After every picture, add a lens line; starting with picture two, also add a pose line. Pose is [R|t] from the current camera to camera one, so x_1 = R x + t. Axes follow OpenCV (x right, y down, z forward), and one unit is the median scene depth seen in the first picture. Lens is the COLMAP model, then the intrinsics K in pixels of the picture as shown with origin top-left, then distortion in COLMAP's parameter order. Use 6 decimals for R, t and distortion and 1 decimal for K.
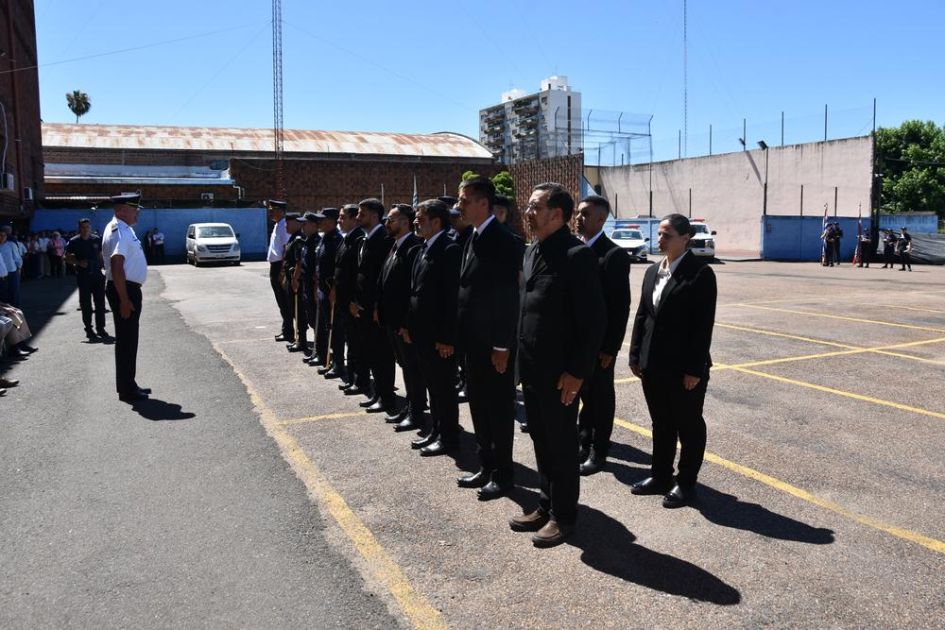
lens RADIAL K [[775.7, 0, 472.5], [0, 775.7, 315.0], [0, 0, 1]] dist [-0.173470, 0.135656]
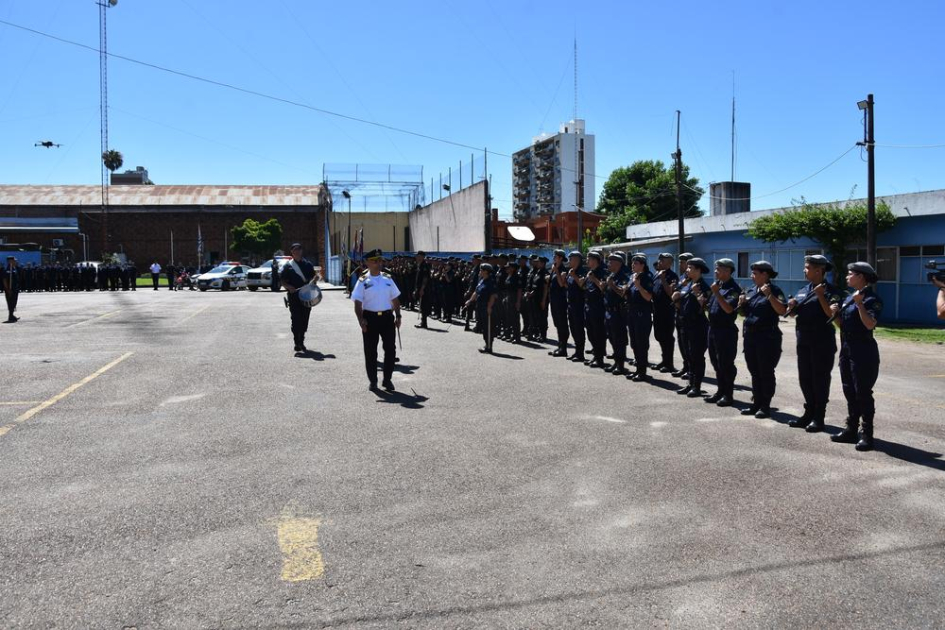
lens RADIAL K [[775.7, 0, 472.5], [0, 775.7, 315.0], [0, 0, 1]] dist [-0.173470, 0.135656]
pose [[0.977485, 0.015297, -0.210451, 0.576620], [-0.025514, 0.998619, -0.045922, 0.011524], [0.209458, 0.050258, 0.976525, -0.098150]]
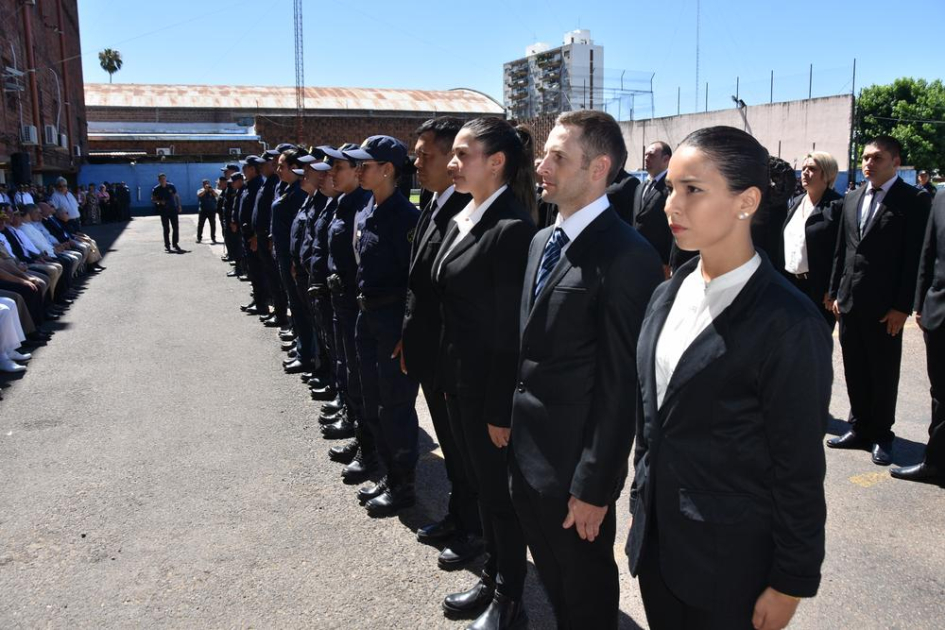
lens RADIAL K [[775.7, 0, 472.5], [0, 775.7, 315.0], [0, 0, 1]] dist [-0.173470, 0.135656]
pose [[0.999222, 0.007037, -0.038794, 0.029975], [-0.004685, 0.998163, 0.060402, 0.009146], [0.039148, -0.060174, 0.997420, -0.073912]]
